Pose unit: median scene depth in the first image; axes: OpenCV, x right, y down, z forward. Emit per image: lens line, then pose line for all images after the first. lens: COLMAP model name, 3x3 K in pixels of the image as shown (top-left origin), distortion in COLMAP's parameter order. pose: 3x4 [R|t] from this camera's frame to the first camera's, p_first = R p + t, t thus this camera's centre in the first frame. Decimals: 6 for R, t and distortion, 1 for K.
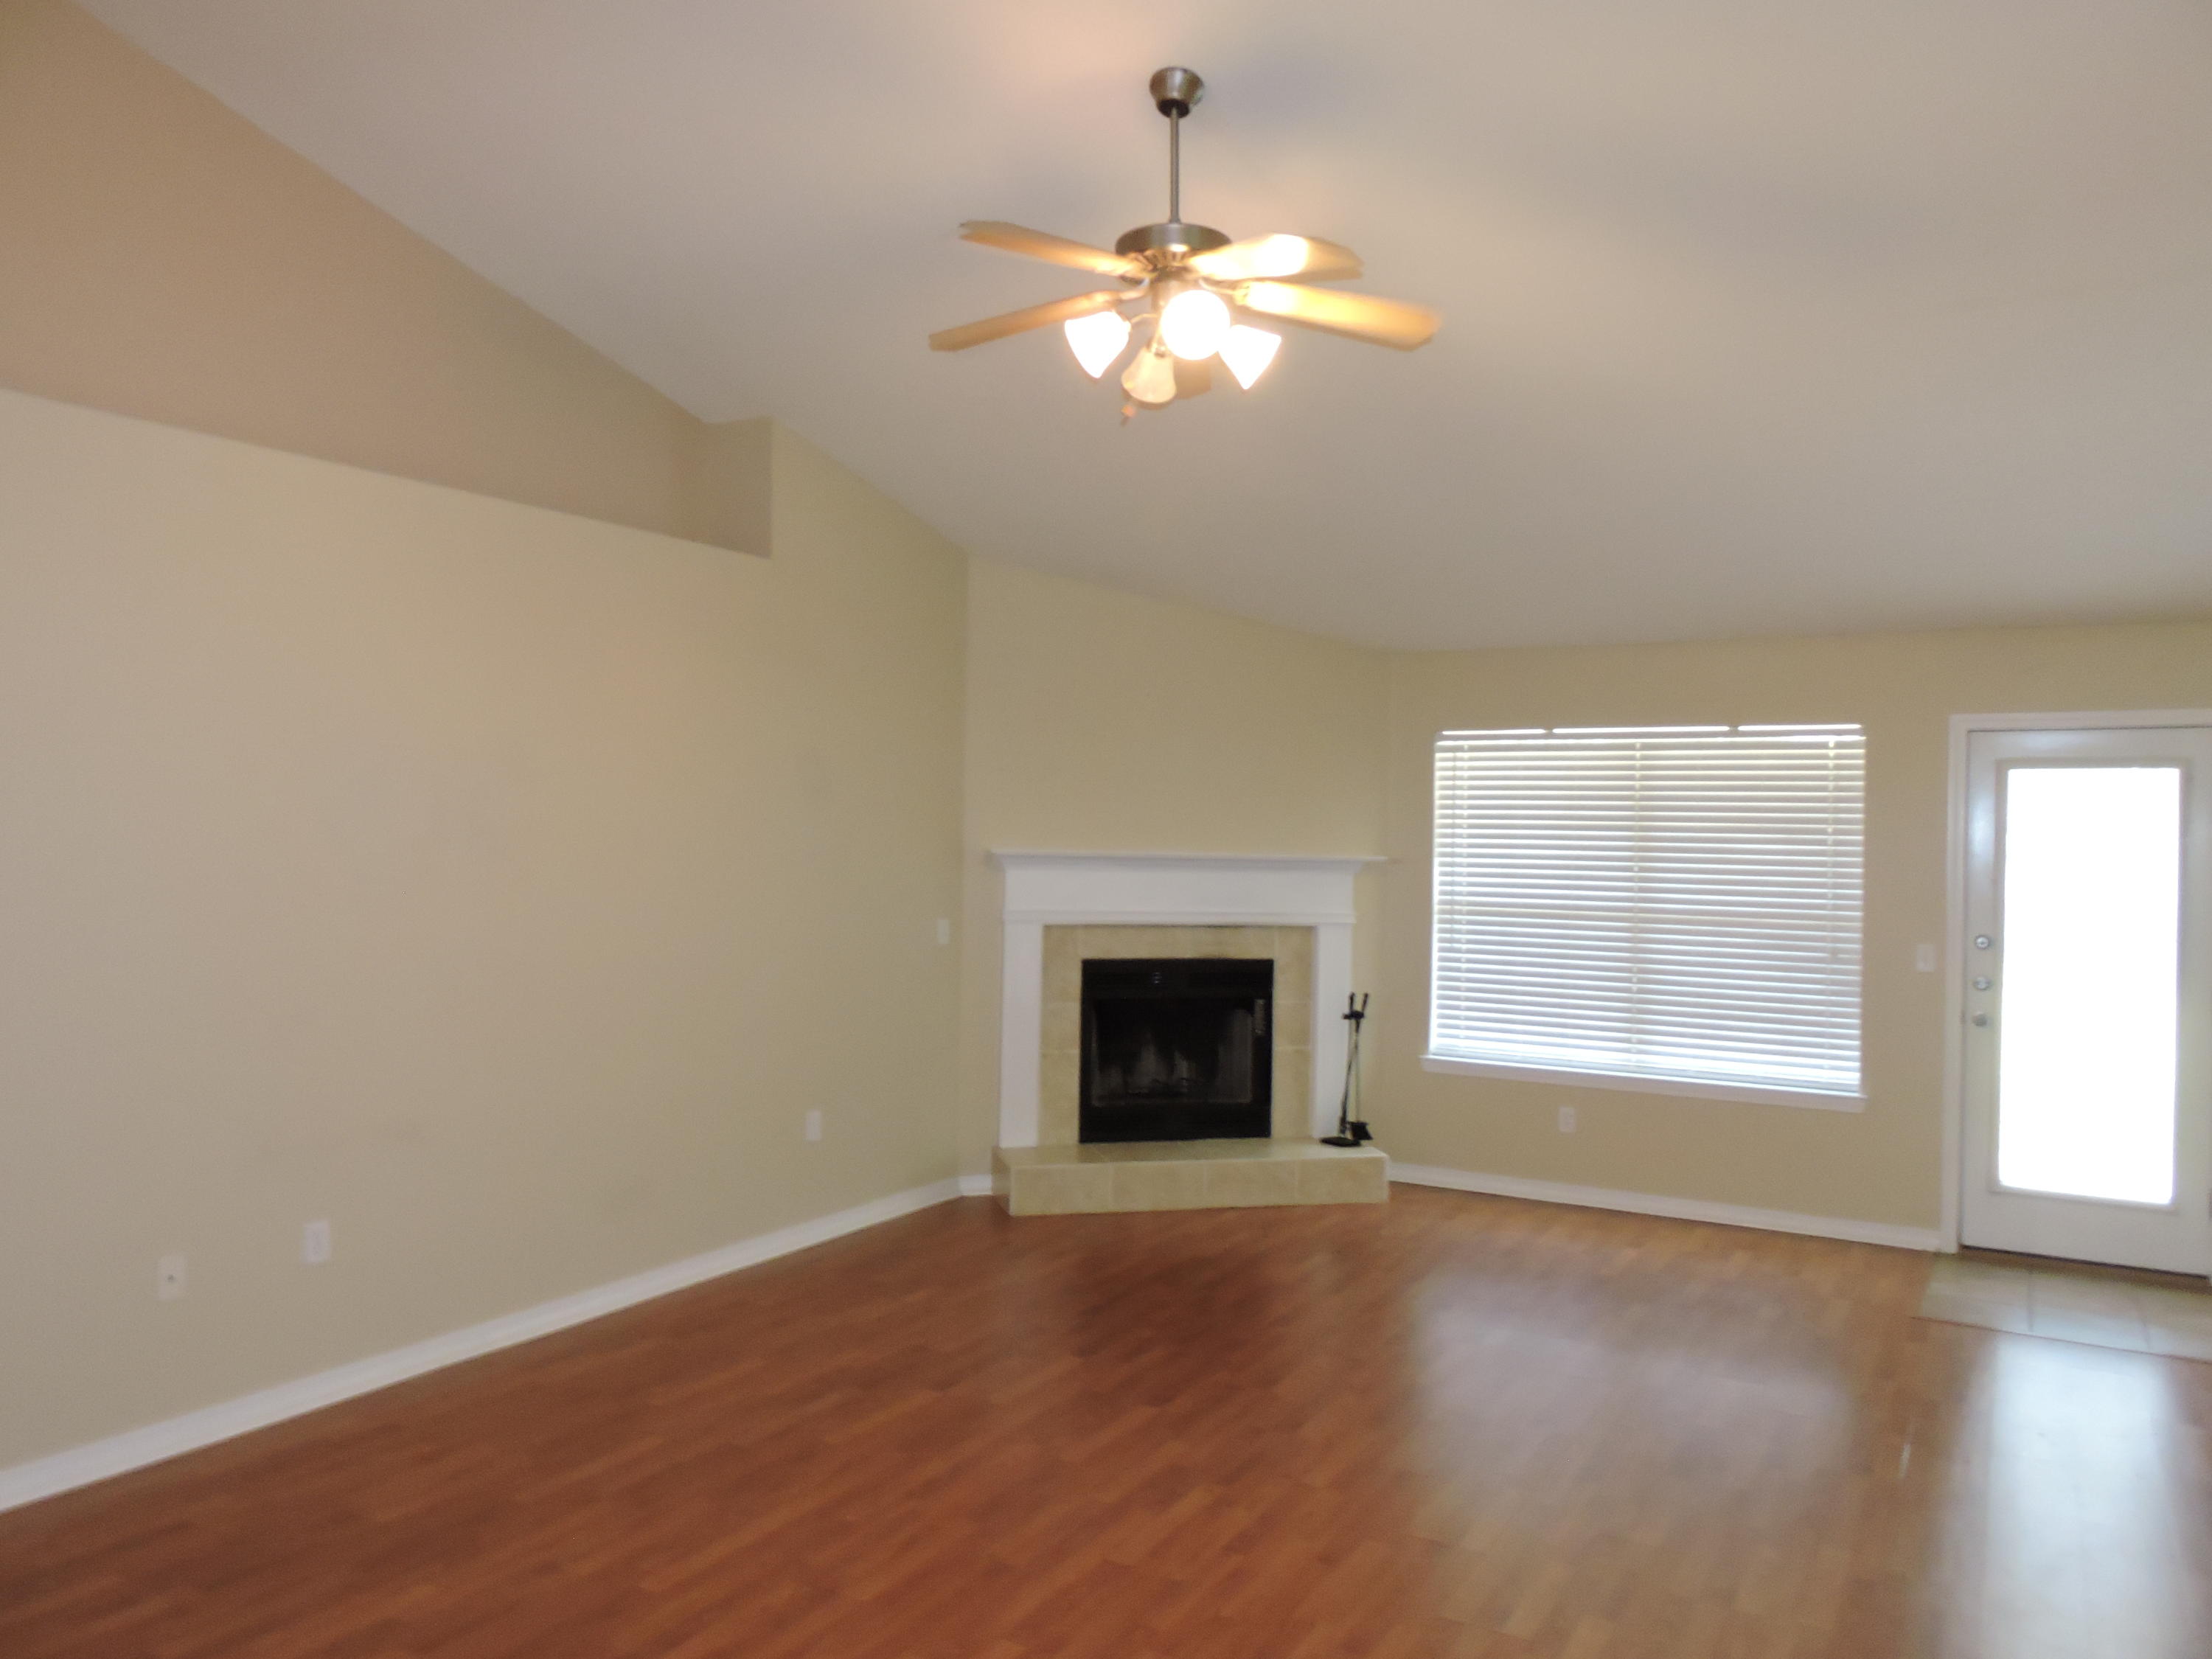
lens RADIAL K [[1576.1, 0, 1102.5], [0, 1576.1, 845.6], [0, 0, 1]] dist [-0.003094, -0.003313]
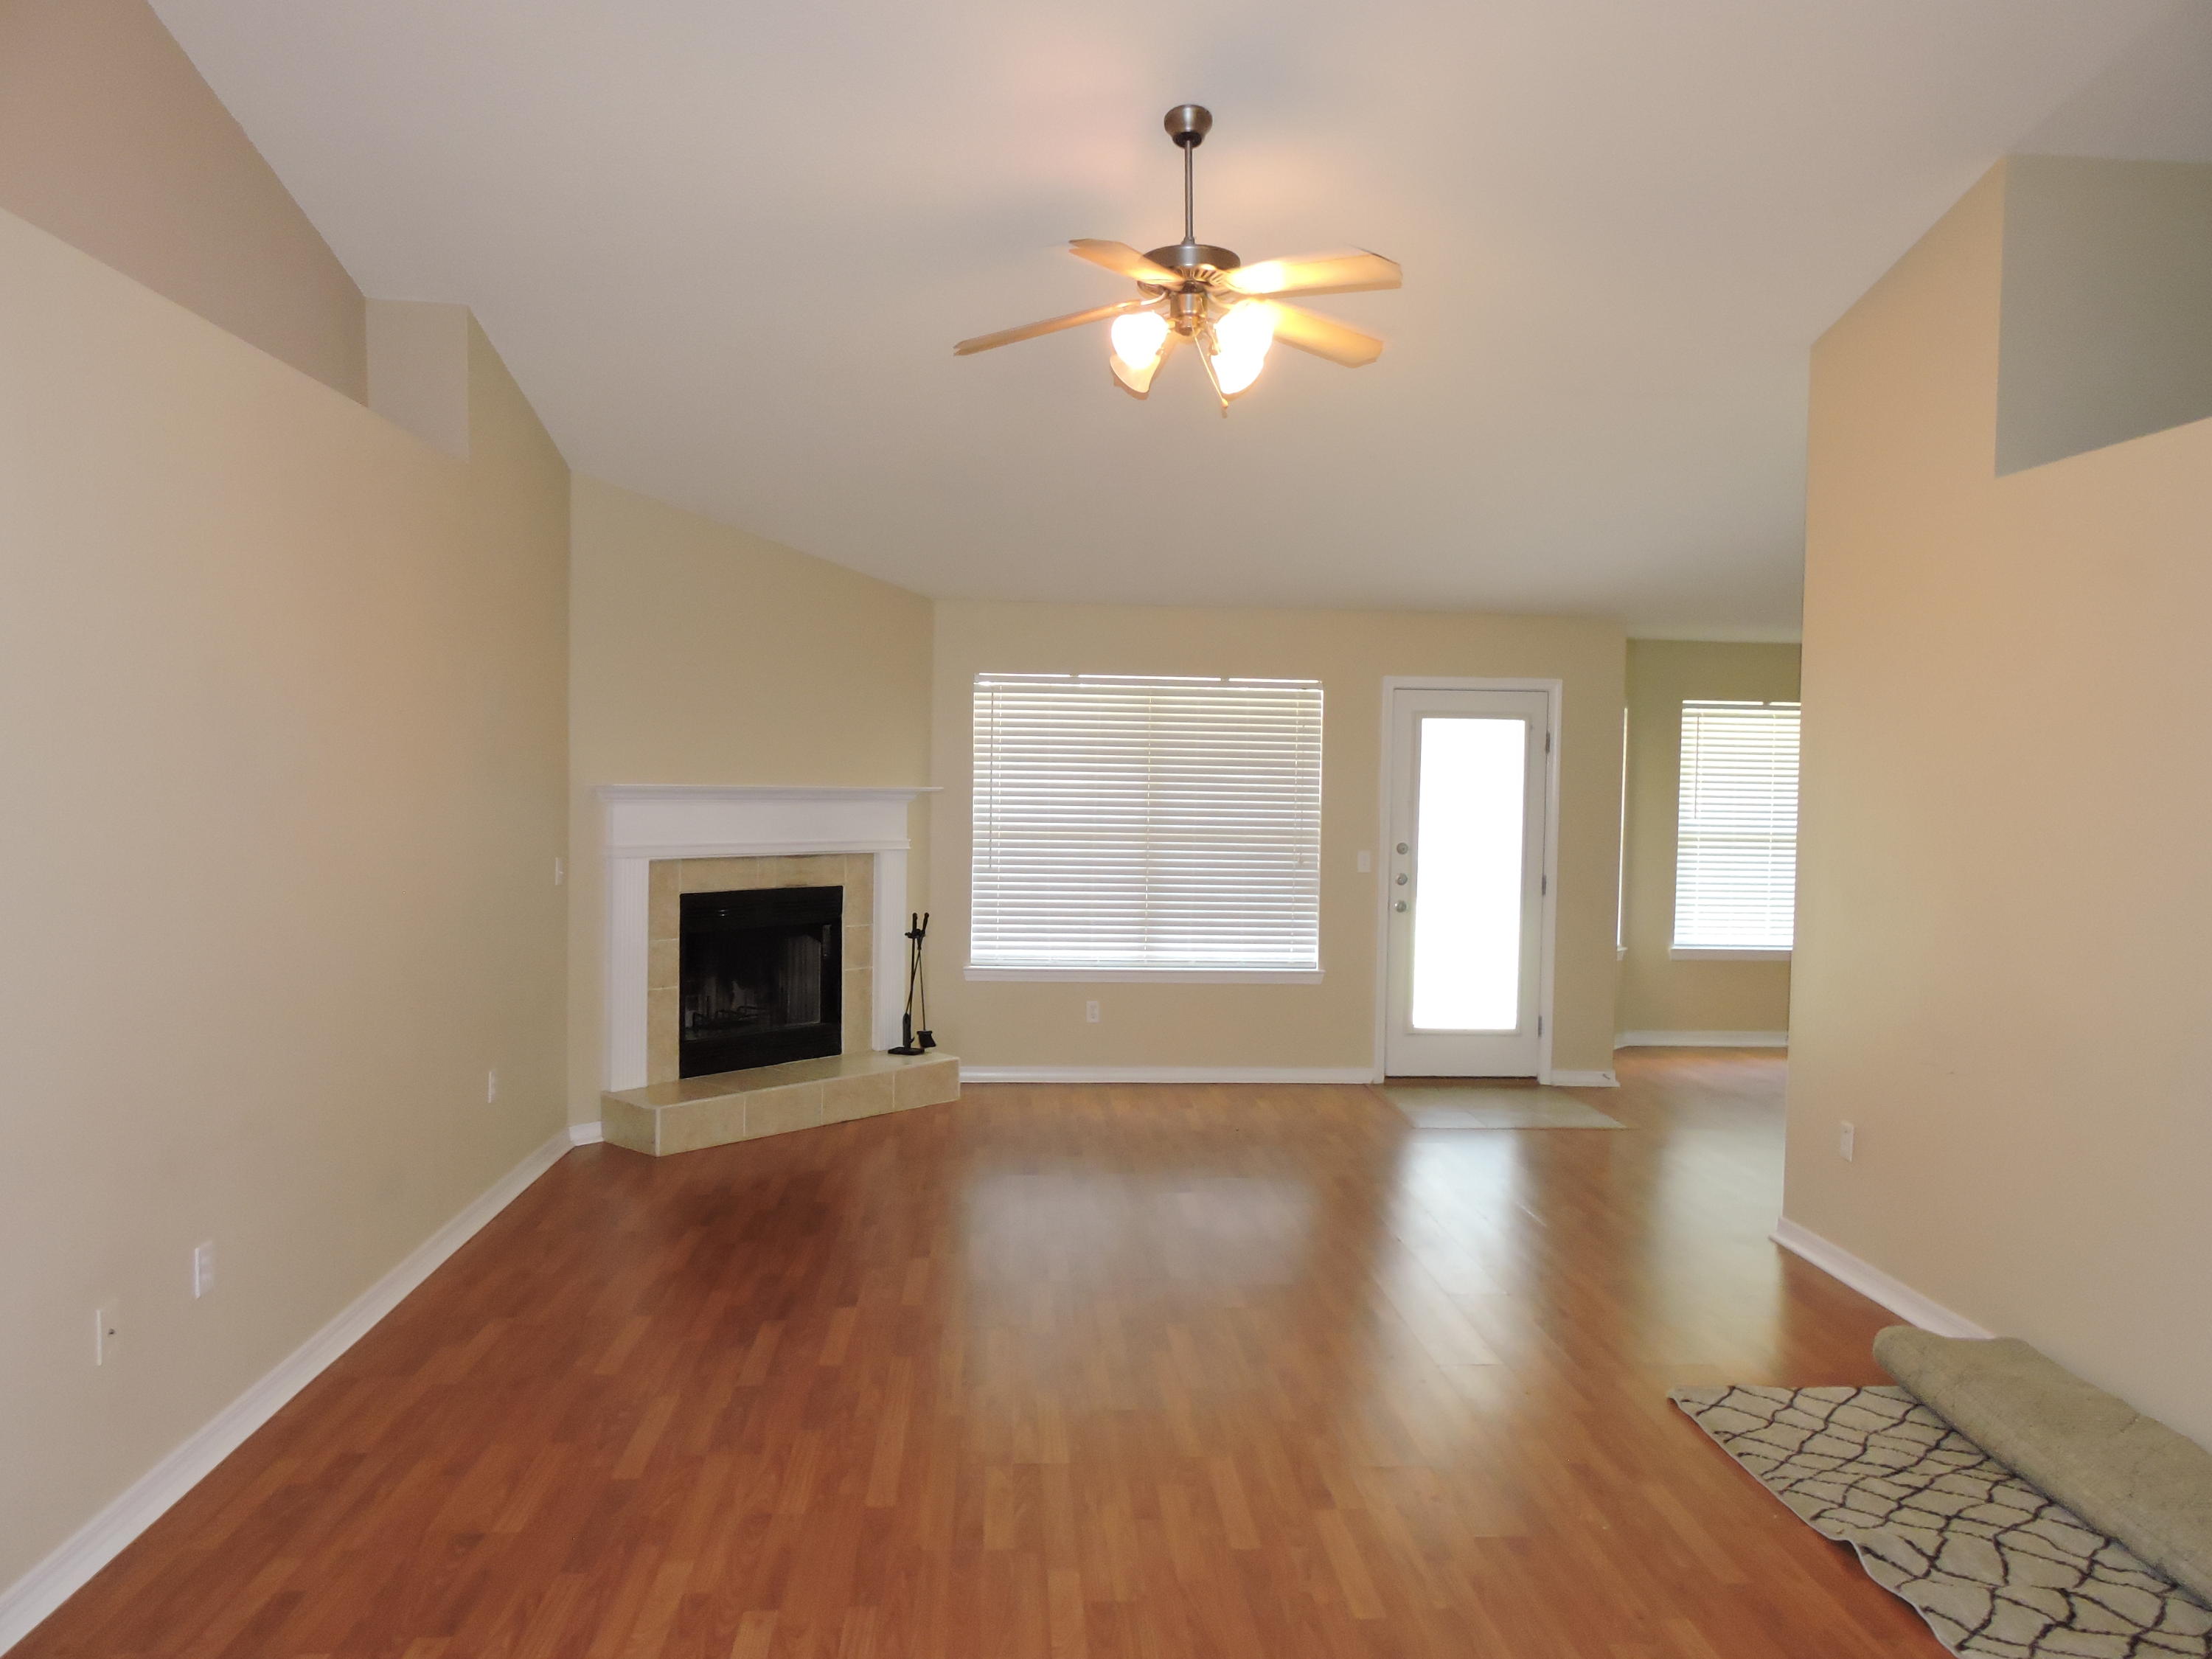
lens RADIAL K [[1576.1, 0, 1111.7], [0, 1576.1, 814.6], [0, 0, 1]] dist [-0.003094, -0.003313]
pose [[0.825711, -0.018109, 0.563803, -0.349714], [0.002912, 0.999608, 0.027842, -0.003971], [-0.564086, -0.021348, 0.825440, 0.034624]]
